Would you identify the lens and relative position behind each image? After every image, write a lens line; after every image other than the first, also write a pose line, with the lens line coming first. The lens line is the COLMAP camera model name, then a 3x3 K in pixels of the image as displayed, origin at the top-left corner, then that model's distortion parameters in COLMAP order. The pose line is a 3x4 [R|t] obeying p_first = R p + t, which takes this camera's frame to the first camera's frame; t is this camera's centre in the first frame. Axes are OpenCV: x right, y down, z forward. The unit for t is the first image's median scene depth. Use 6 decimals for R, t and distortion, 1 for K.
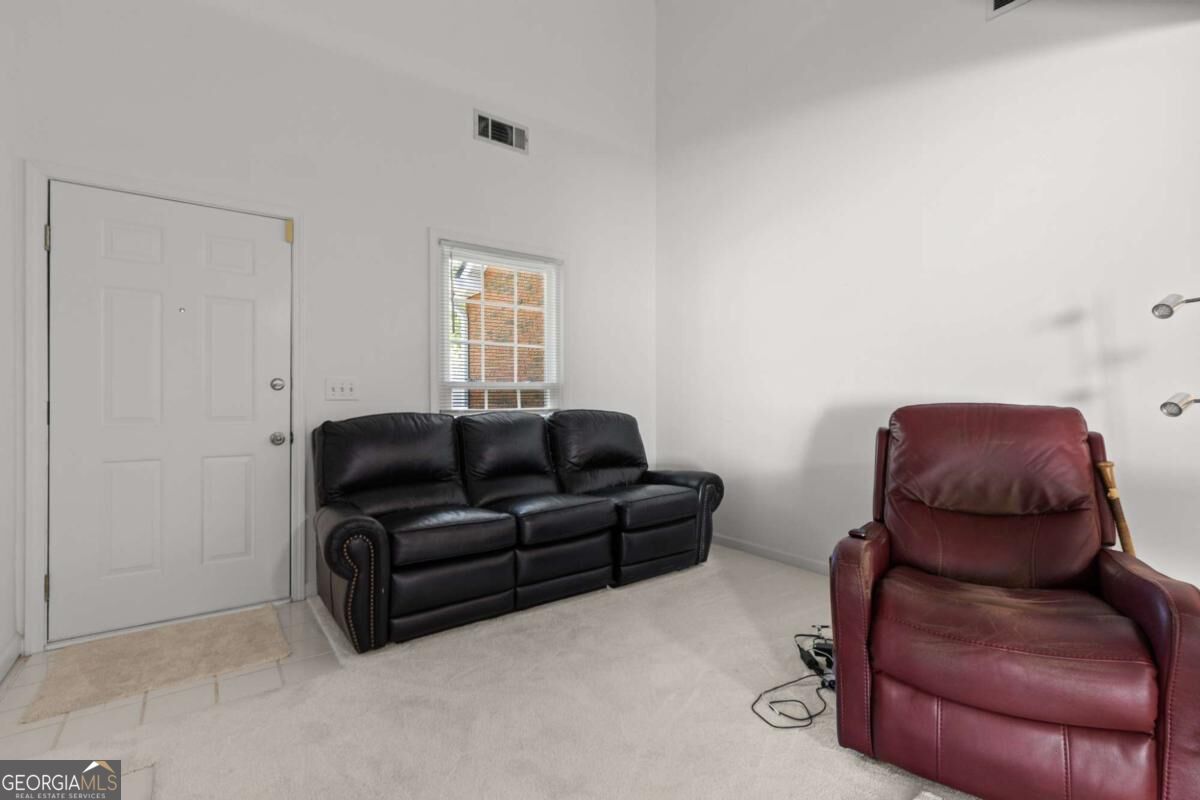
lens RADIAL K [[549.1, 0, 615.0], [0, 549.1, 392.0], [0, 0, 1]] dist [0.020415, -0.000440]
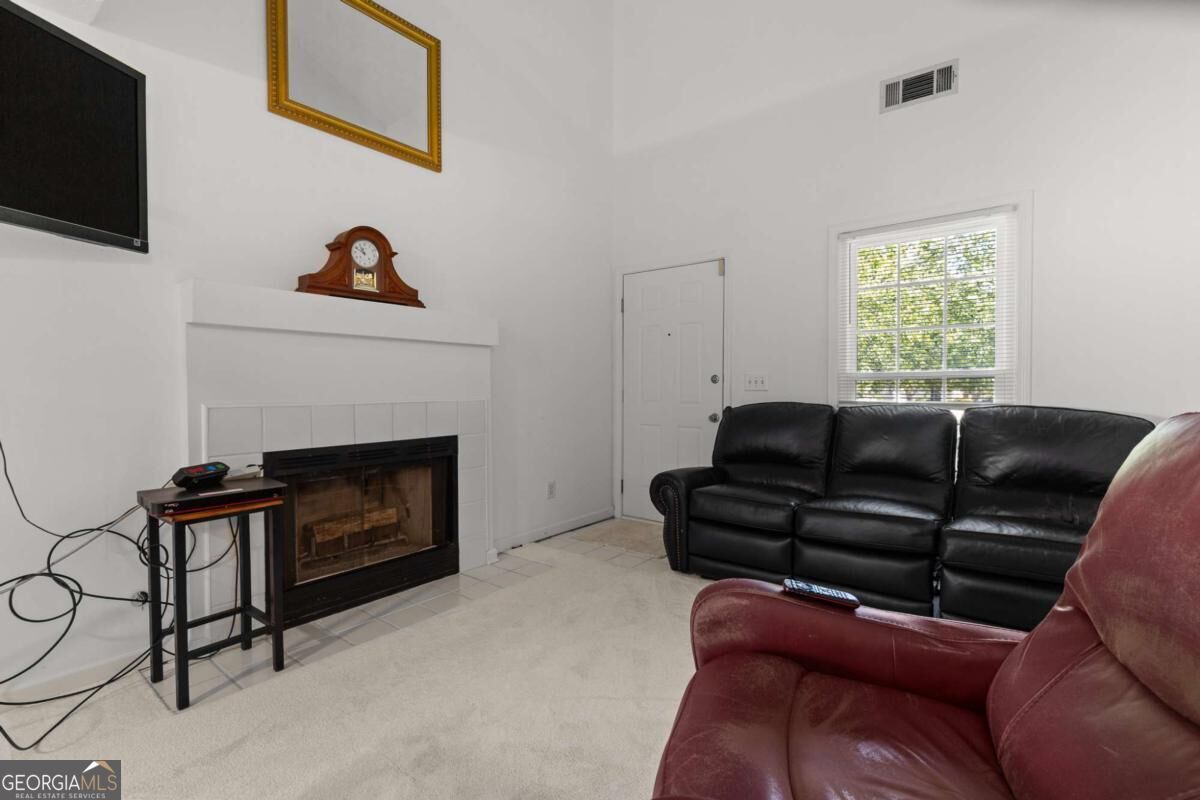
lens RADIAL K [[543.3, 0, 609.3], [0, 543.3, 395.6], [0, 0, 1]] dist [0.003604, 0.000159]
pose [[0.276083, 0.013951, -0.961033, 0.628455], [0.008504, 0.999820, 0.016957, 0.002041], [0.961096, -0.012854, 0.275915, 0.359250]]
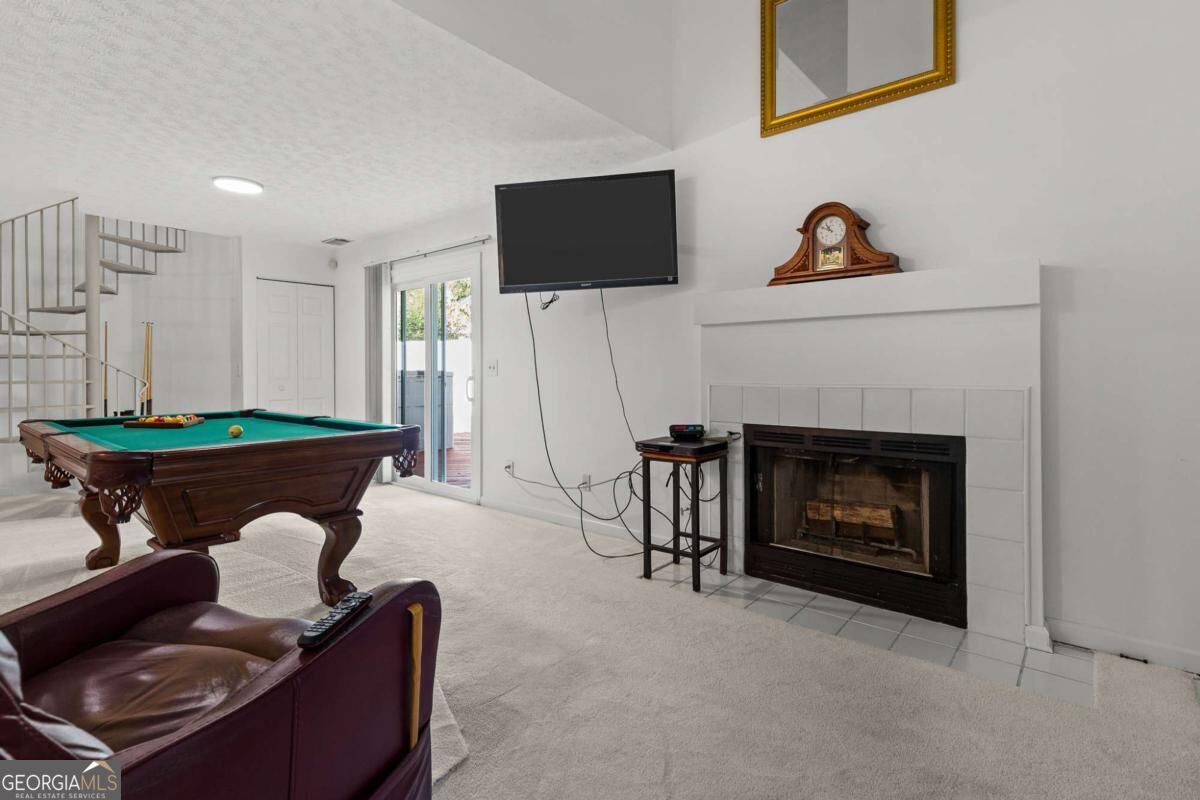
lens RADIAL K [[574.8, 0, 624.0], [0, 574.8, 371.3], [0, 0, 1]] dist [0.003991, 0.000591]
pose [[-0.968568, 0.006822, -0.248657, 0.184915], [0.007376, 0.999972, -0.001294, 0.000402], [0.248641, -0.003087, -0.968591, 1.041502]]
